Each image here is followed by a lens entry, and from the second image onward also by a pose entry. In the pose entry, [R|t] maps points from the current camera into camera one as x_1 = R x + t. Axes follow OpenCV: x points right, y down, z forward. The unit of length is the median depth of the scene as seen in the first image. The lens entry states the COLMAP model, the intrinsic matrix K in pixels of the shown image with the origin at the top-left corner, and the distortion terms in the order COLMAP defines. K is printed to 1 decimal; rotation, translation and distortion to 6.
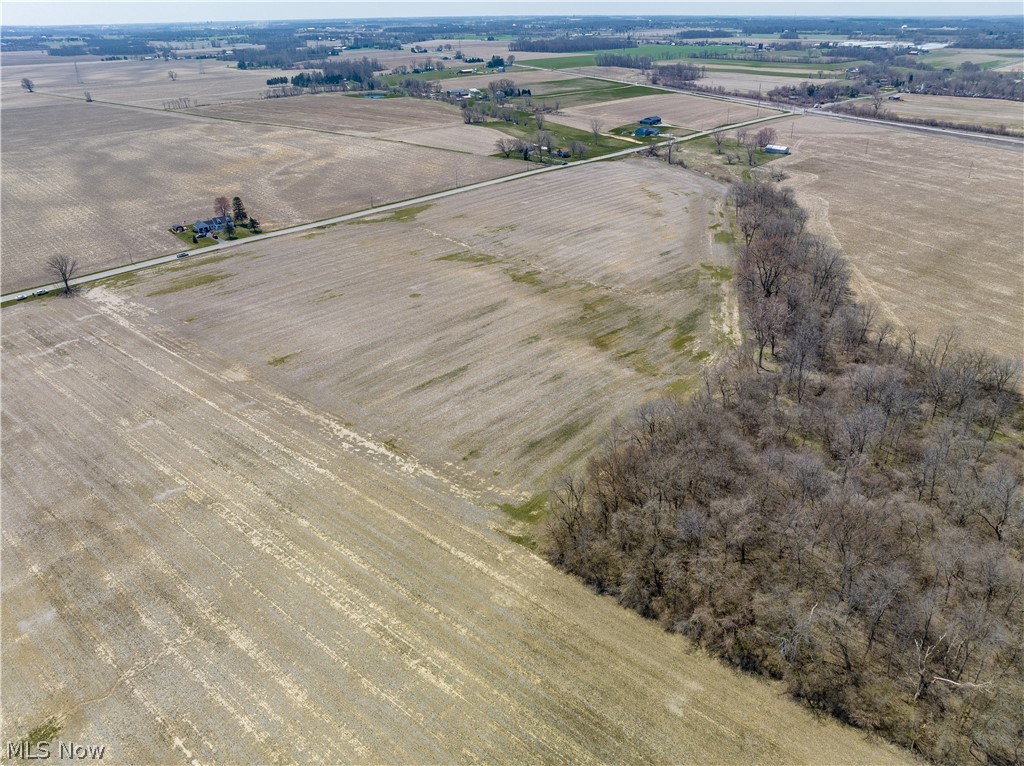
lens RADIAL K [[725.1, 0, 512.0], [0, 725.1, 383.0], [0, 0, 1]] dist [-0.034714, -0.004165]
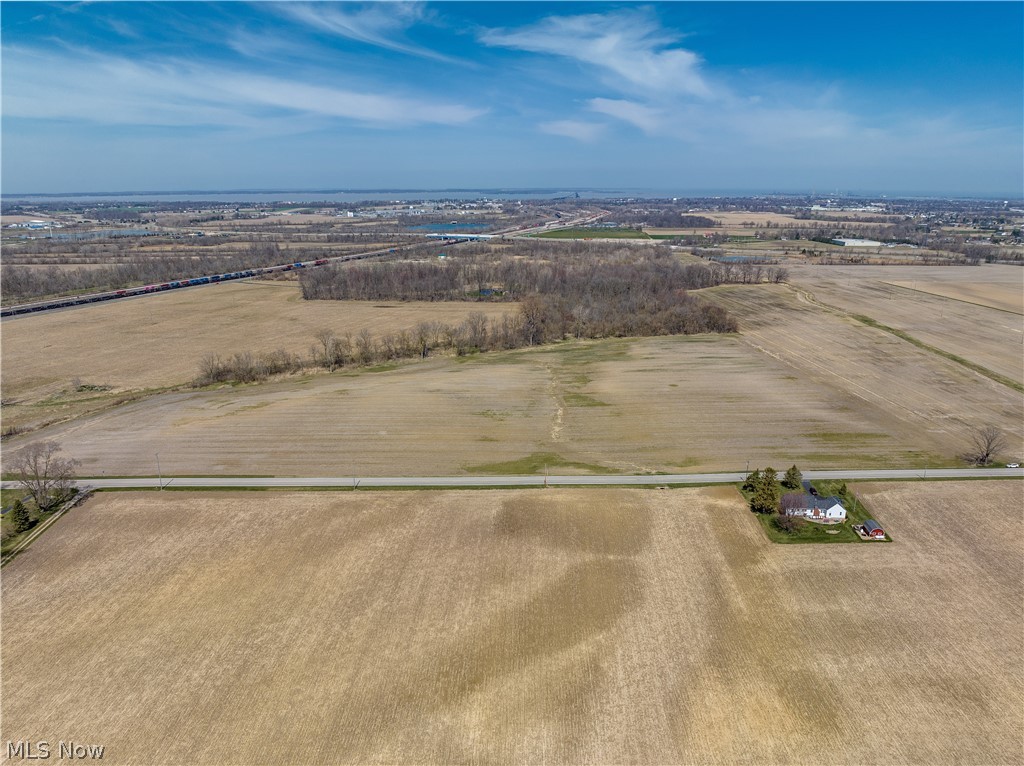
lens RADIAL K [[725.1, 0, 512.0], [0, 725.1, 383.0], [0, 0, 1]] dist [-0.034714, -0.004165]
pose [[-0.706106, -0.176986, 0.685632, -0.811296], [0.332401, 0.772103, 0.541633, -0.916642], [-0.625240, 0.610355, -0.486356, 1.776816]]
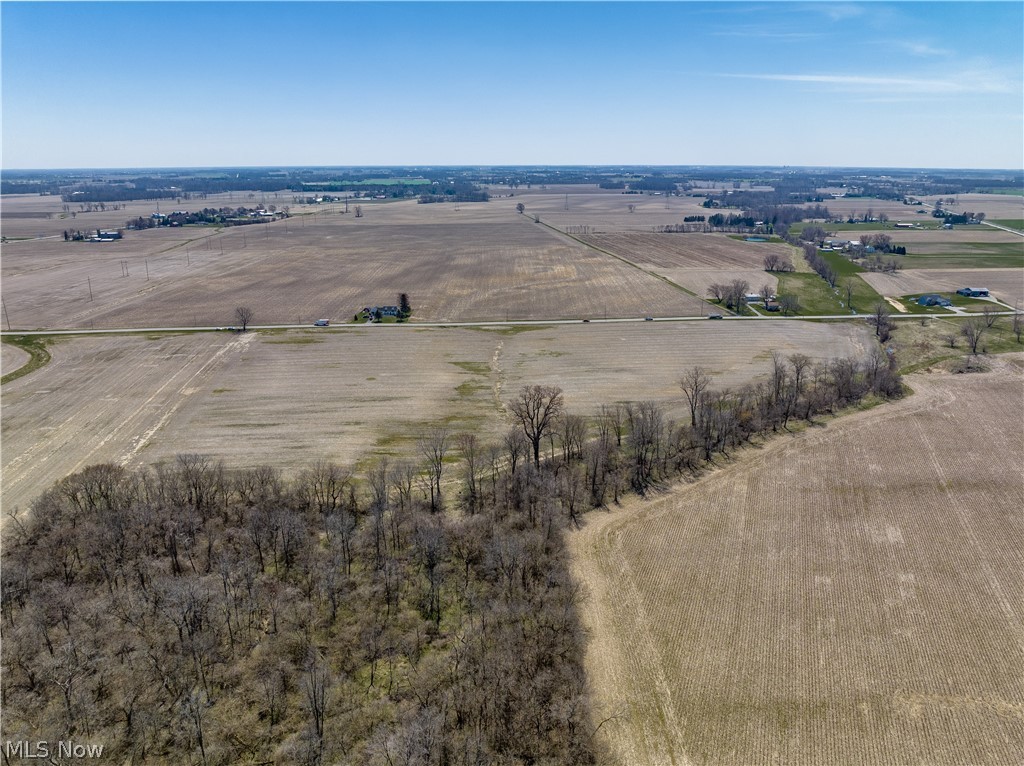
lens RADIAL K [[725.1, 0, 512.0], [0, 725.1, 383.0], [0, 0, 1]] dist [-0.034714, -0.004165]
pose [[0.743106, 0.205400, -0.636871, 0.812596], [-0.313596, 0.947641, -0.060279, -0.112051], [0.591144, 0.244514, 0.768610, 0.185453]]
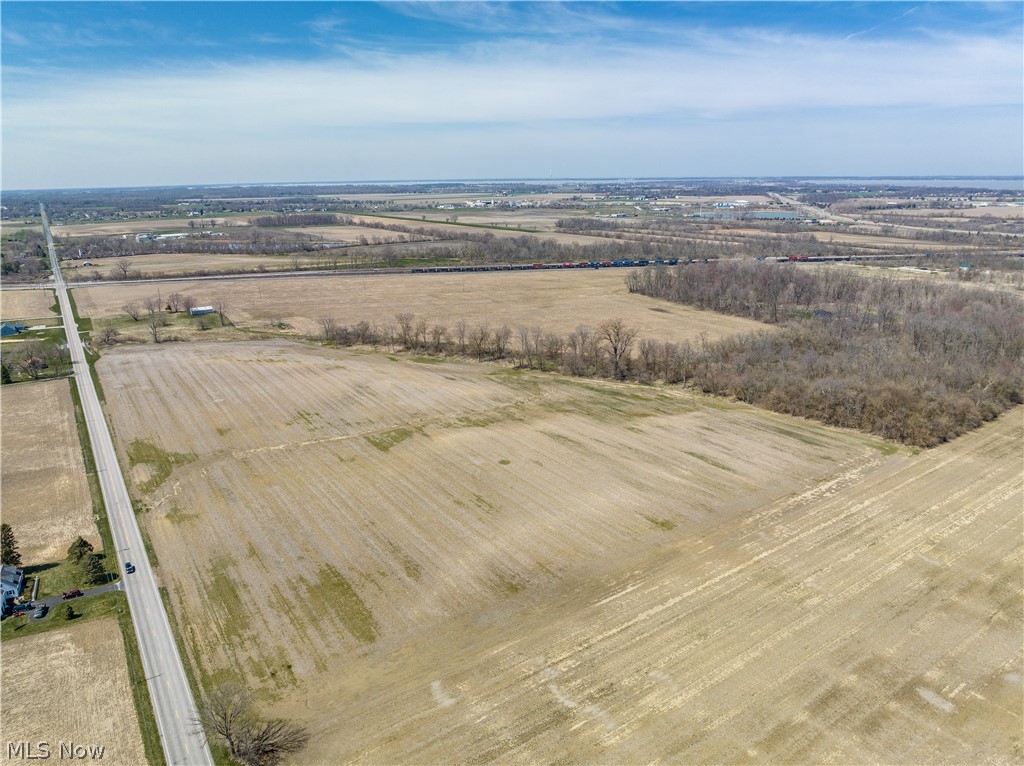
lens RADIAL K [[722.7, 0, 512.0], [0, 722.7, 383.0], [0, 0, 1]] dist [-0.040973, -0.005828]
pose [[0.238703, -0.262423, 0.934962, -0.939401], [0.455512, 0.880559, 0.130858, -0.317026], [-0.857630, 0.394651, 0.329729, 0.628184]]
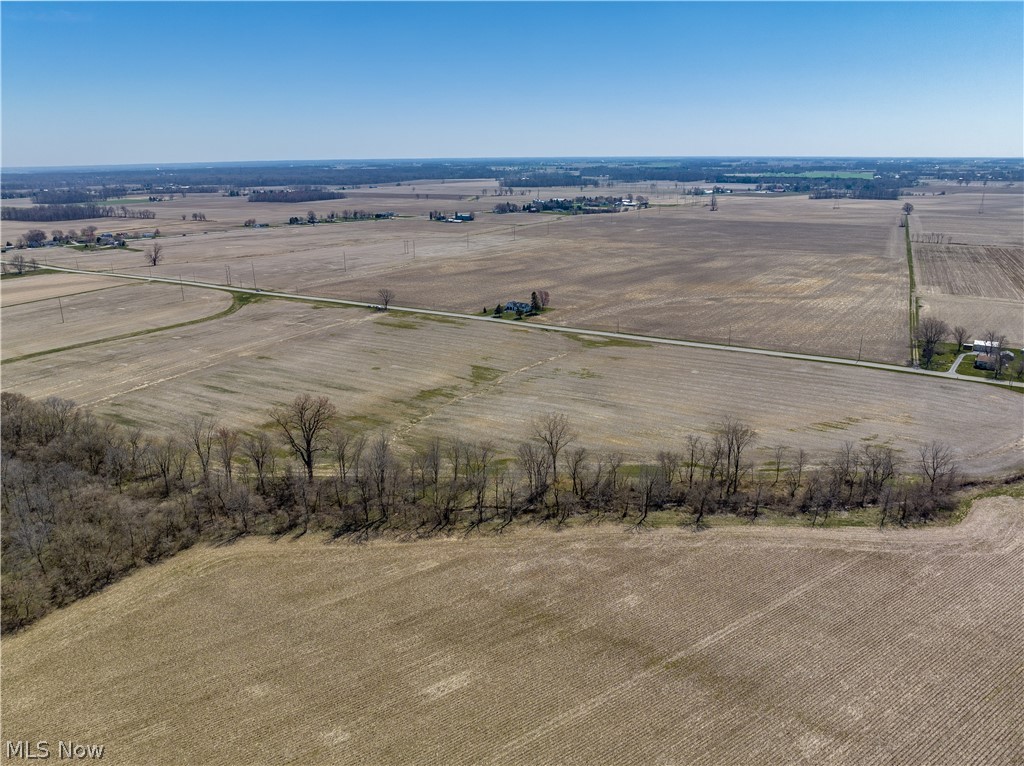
lens RADIAL K [[725.1, 0, 512.0], [0, 725.1, 383.0], [0, 0, 1]] dist [-0.034714, -0.004165]
pose [[0.218577, 0.302036, -0.927900, 1.083534], [-0.440997, 0.878824, 0.182180, -0.425072], [0.870486, 0.369381, 0.325287, 0.778022]]
